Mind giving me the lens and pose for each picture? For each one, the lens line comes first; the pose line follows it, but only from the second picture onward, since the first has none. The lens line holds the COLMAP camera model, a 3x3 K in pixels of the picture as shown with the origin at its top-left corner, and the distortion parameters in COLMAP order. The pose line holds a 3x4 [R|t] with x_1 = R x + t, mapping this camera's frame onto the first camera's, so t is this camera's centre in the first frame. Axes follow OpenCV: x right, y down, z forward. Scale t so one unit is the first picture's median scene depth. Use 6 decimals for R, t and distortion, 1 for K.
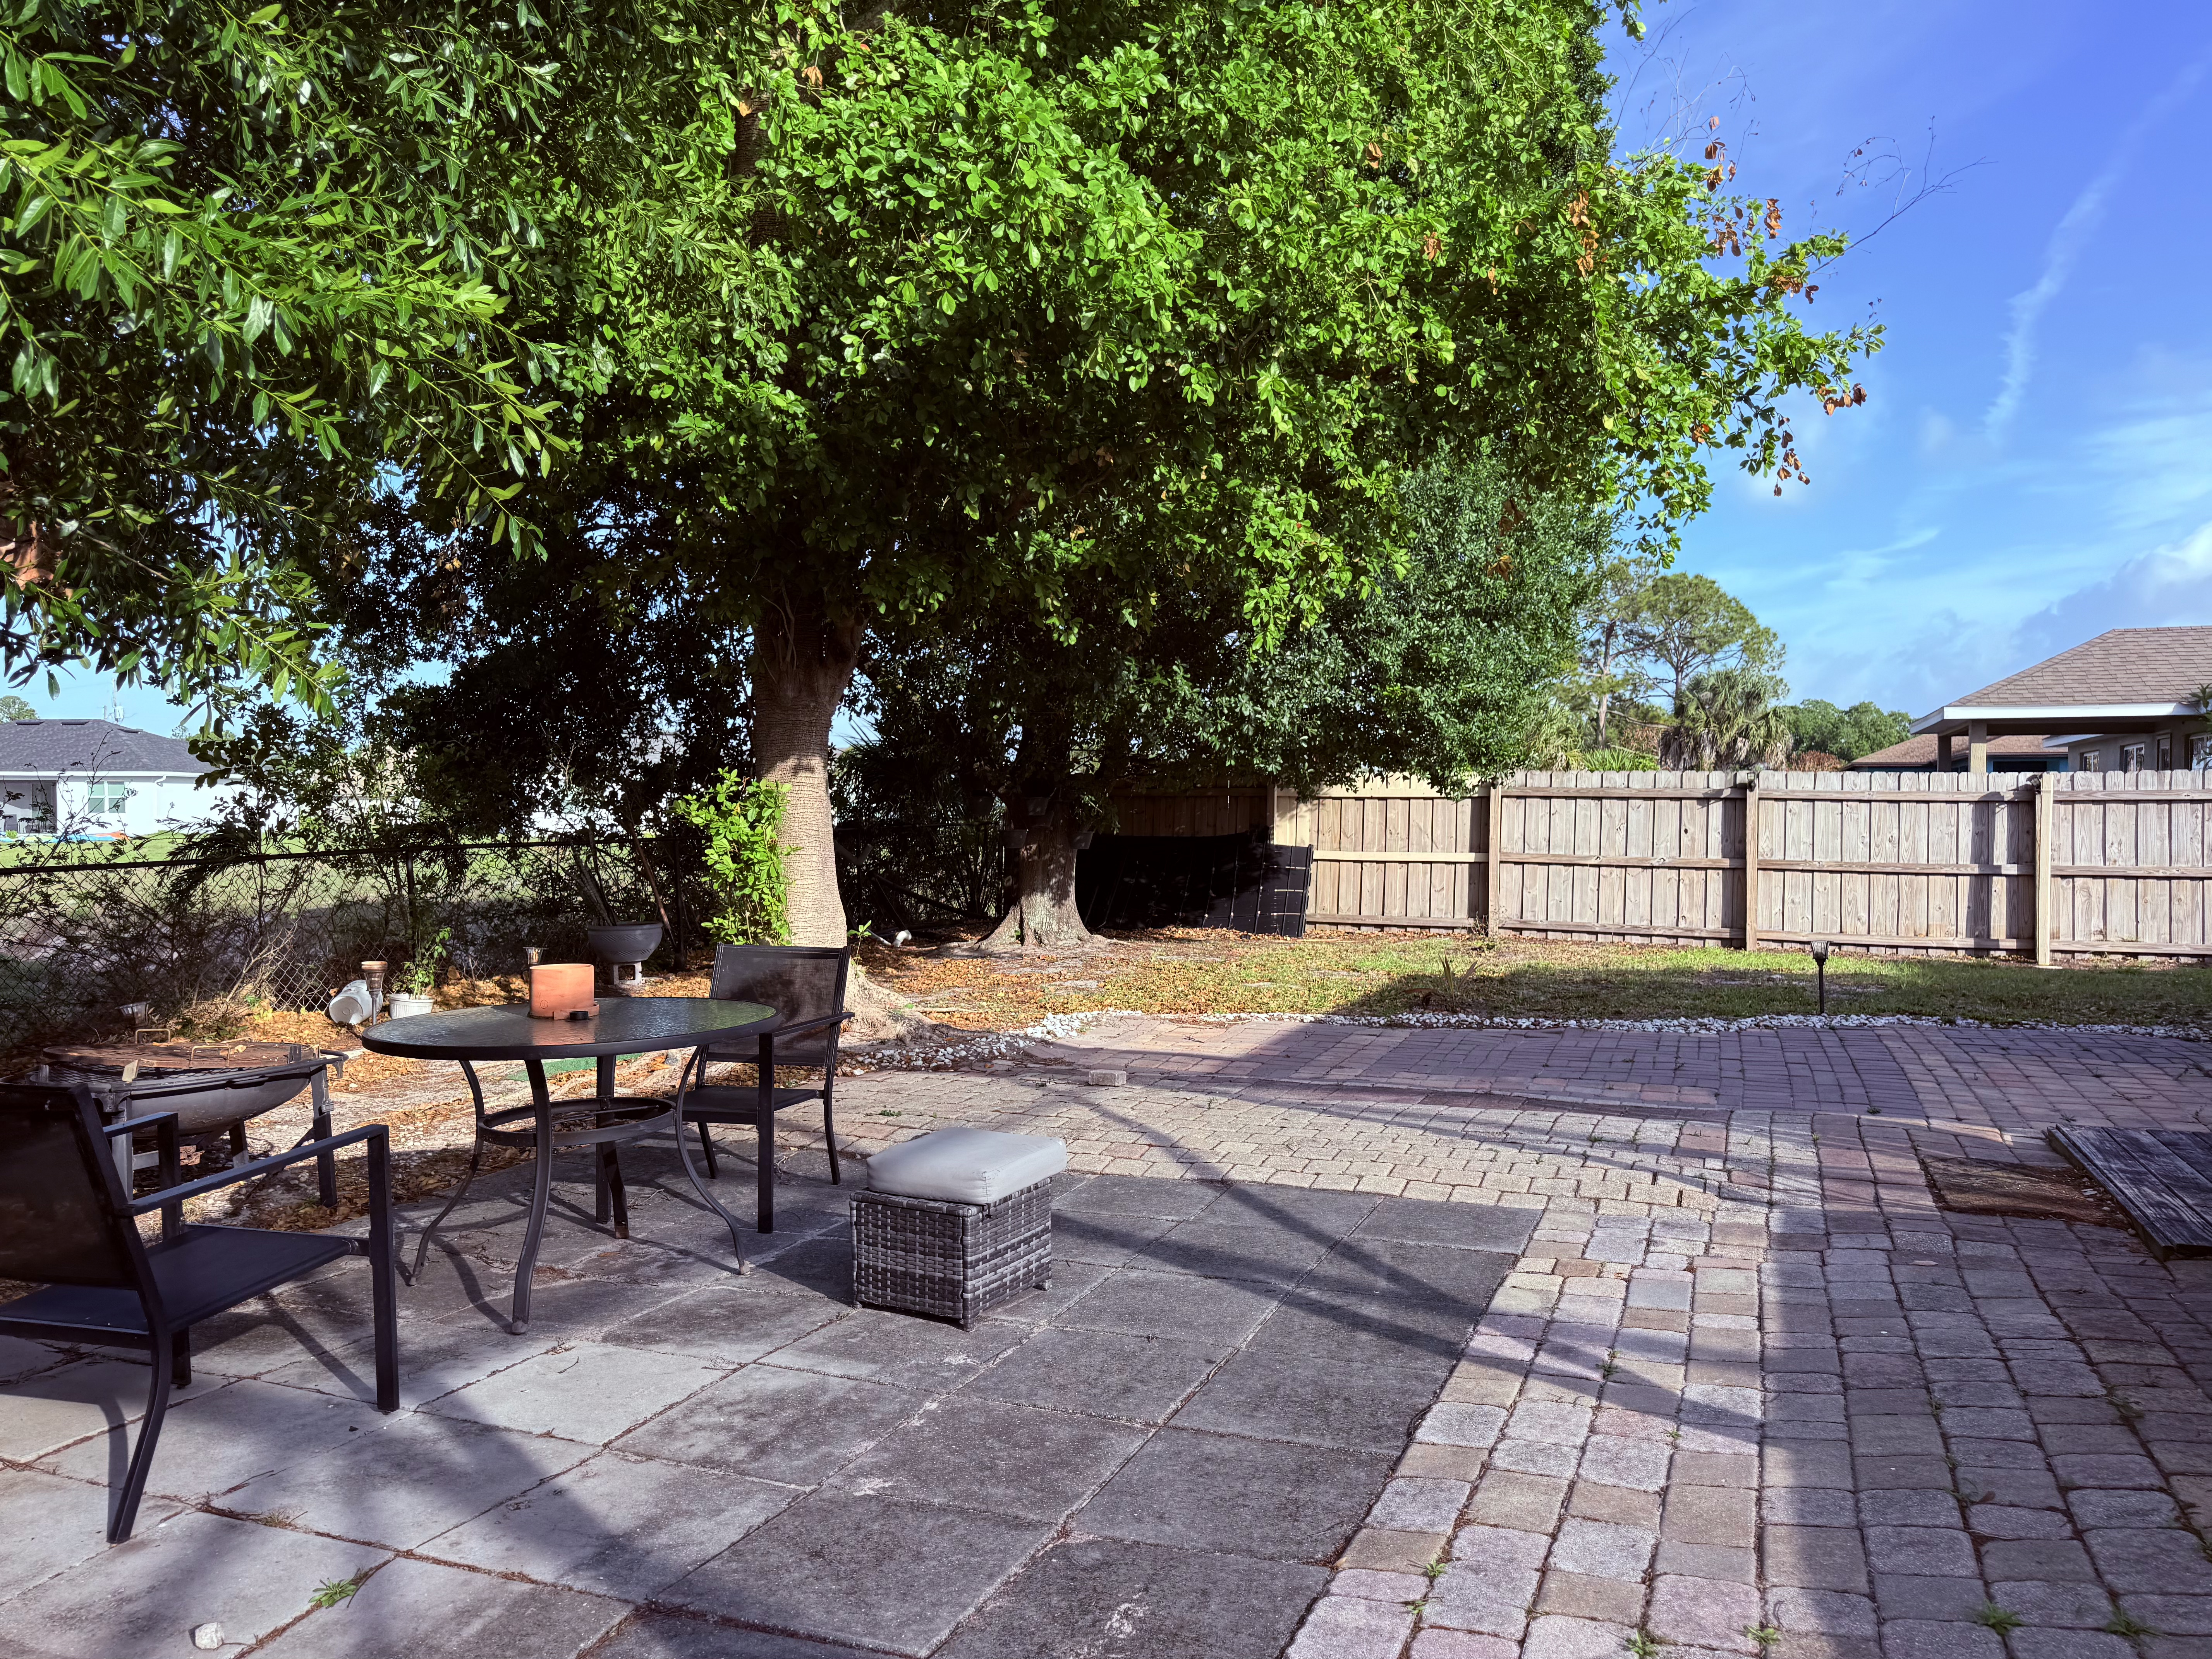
lens RADIAL K [[1554.4, 0, 1092.9], [0, 1554.4, 825.6], [0, 0, 1]] dist [0.083733, -0.170275]
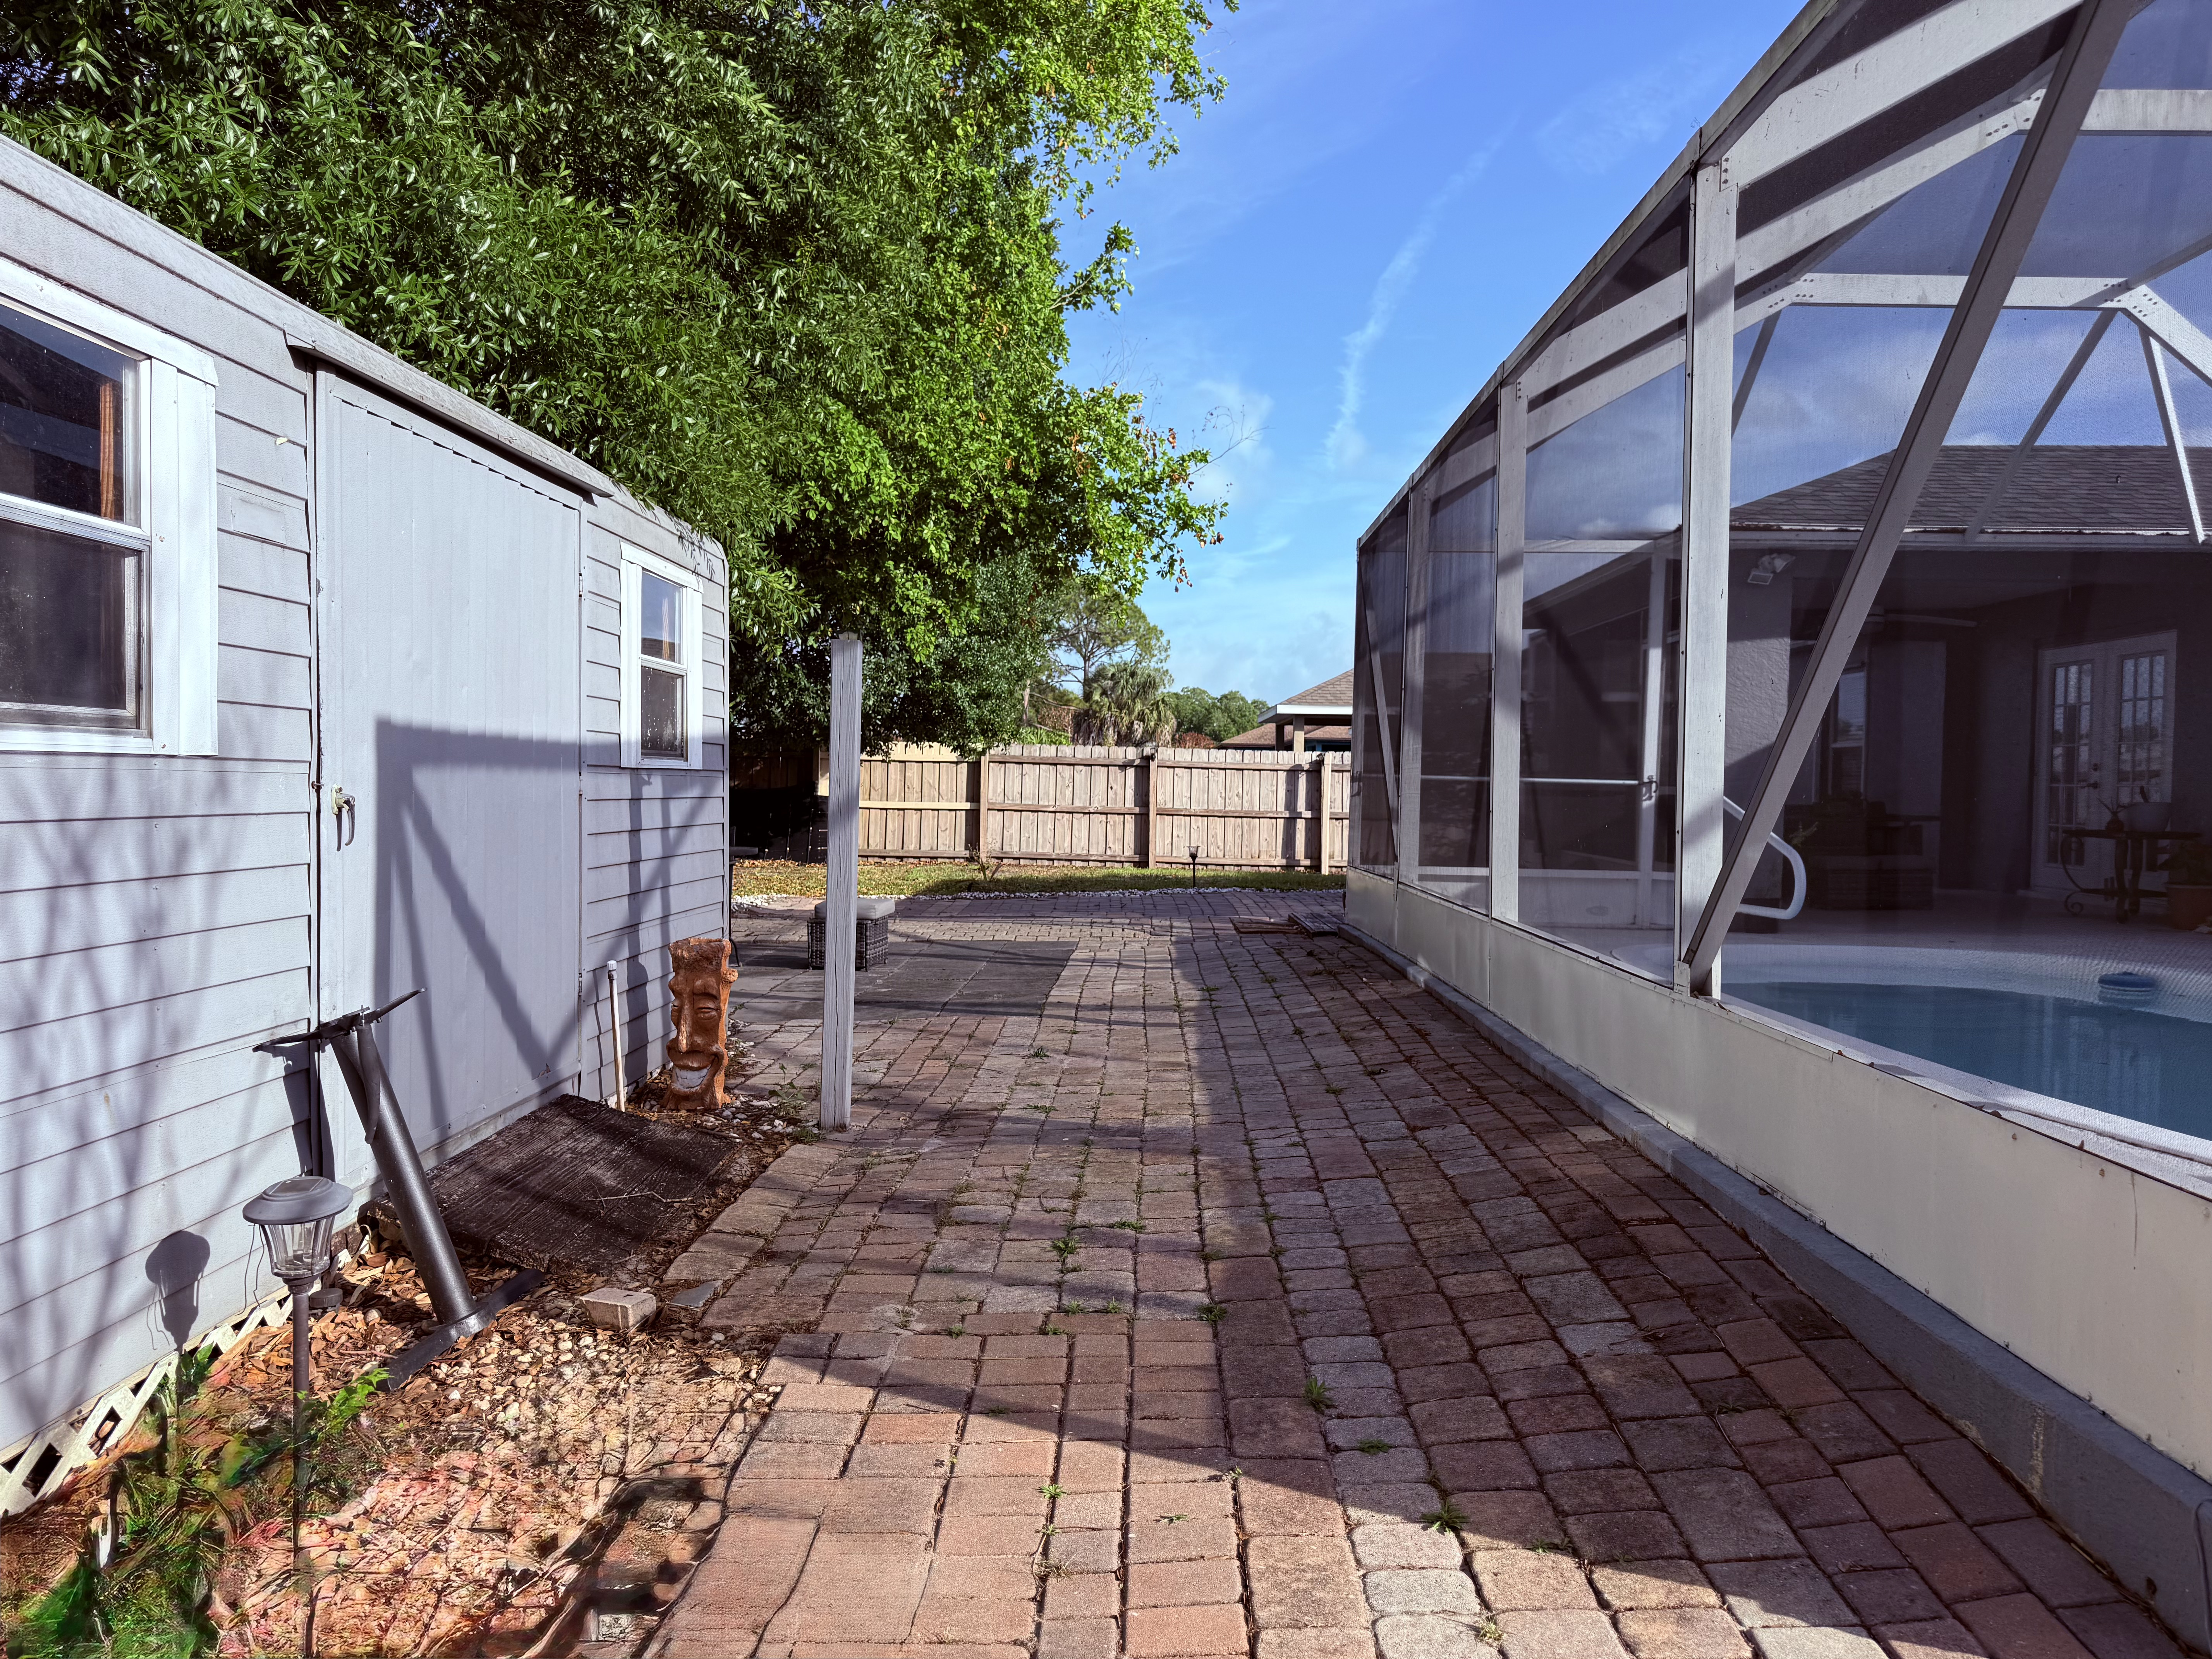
lens RADIAL K [[1566.5, 0, 1098.4], [0, 1566.5, 850.3], [0, 0, 1]] dist [0.003337, 0.000194]
pose [[0.931775, -0.003082, 0.363023, -0.155701], [-0.009431, 0.999421, 0.032691, 0.013732], [-0.362914, -0.033884, 0.931206, -0.338956]]
